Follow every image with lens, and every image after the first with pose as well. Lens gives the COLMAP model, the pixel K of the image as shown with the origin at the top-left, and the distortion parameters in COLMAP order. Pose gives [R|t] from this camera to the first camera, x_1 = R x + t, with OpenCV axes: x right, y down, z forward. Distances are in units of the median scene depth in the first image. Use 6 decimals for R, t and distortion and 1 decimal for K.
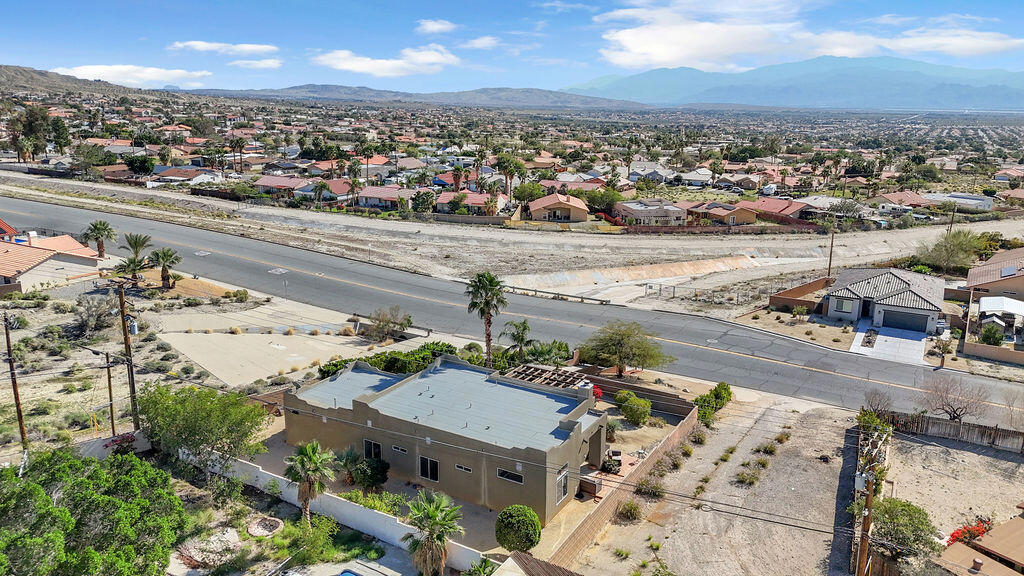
lens RADIAL K [[749.2, 0, 513.1], [0, 749.2, 285.5], [0, 0, 1]] dist [0.079582, -0.075328]
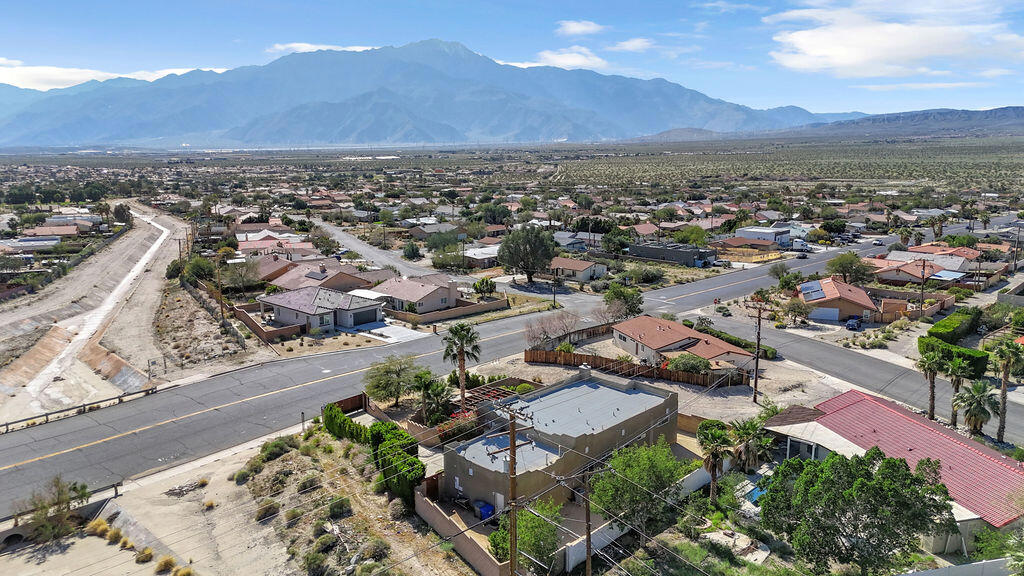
lens RADIAL K [[749.2, 0, 513.1], [0, 749.2, 285.5], [0, 0, 1]] dist [0.079582, -0.075328]
pose [[0.221139, -0.199358, 0.954649, -0.654177], [0.244723, 0.958906, 0.143558, -0.128708], [-0.944038, 0.201878, 0.260840, 0.394707]]
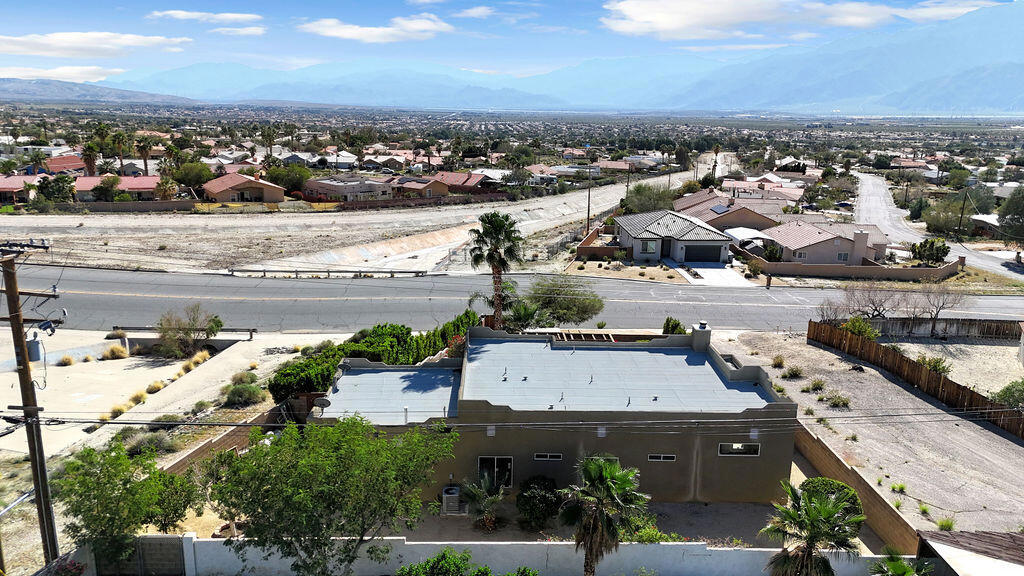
lens RADIAL K [[749.2, 0, 513.1], [0, 749.2, 285.5], [0, 0, 1]] dist [0.079582, -0.075328]
pose [[0.849770, -0.123220, 0.512550, -0.257419], [0.121500, 0.991901, 0.037020, 0.018818], [-0.512960, 0.030816, 0.857859, 0.221655]]
